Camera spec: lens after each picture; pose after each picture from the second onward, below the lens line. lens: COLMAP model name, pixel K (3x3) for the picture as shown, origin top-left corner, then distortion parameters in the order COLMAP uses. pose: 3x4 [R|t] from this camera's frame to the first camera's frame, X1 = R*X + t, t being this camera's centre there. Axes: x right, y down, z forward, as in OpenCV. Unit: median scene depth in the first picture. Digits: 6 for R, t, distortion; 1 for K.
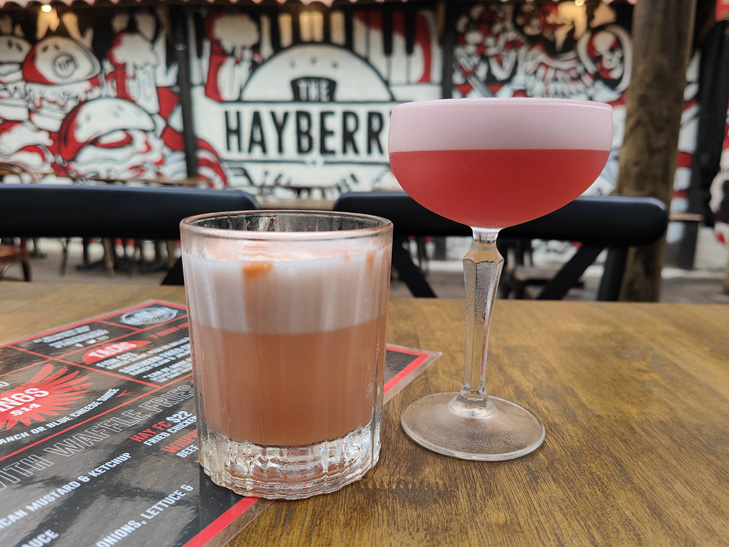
lens RADIAL K [[563.5, 0, 364.5], [0, 563.5, 273.5], [0, 0, 1]] dist [0.086417, -0.130221]
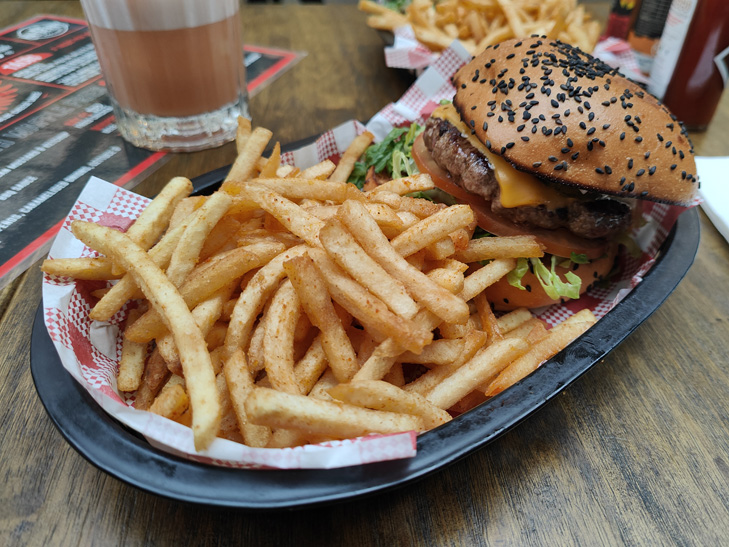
lens RADIAL K [[563.5, 0, 364.5], [0, 563.5, 273.5], [0, 0, 1]] dist [0.086417, -0.130221]
pose [[0.988267, -0.093335, 0.120900, 0.077996], [0.025086, 0.880004, 0.474303, -0.023657], [-0.150661, -0.465705, 0.872020, -0.360071]]
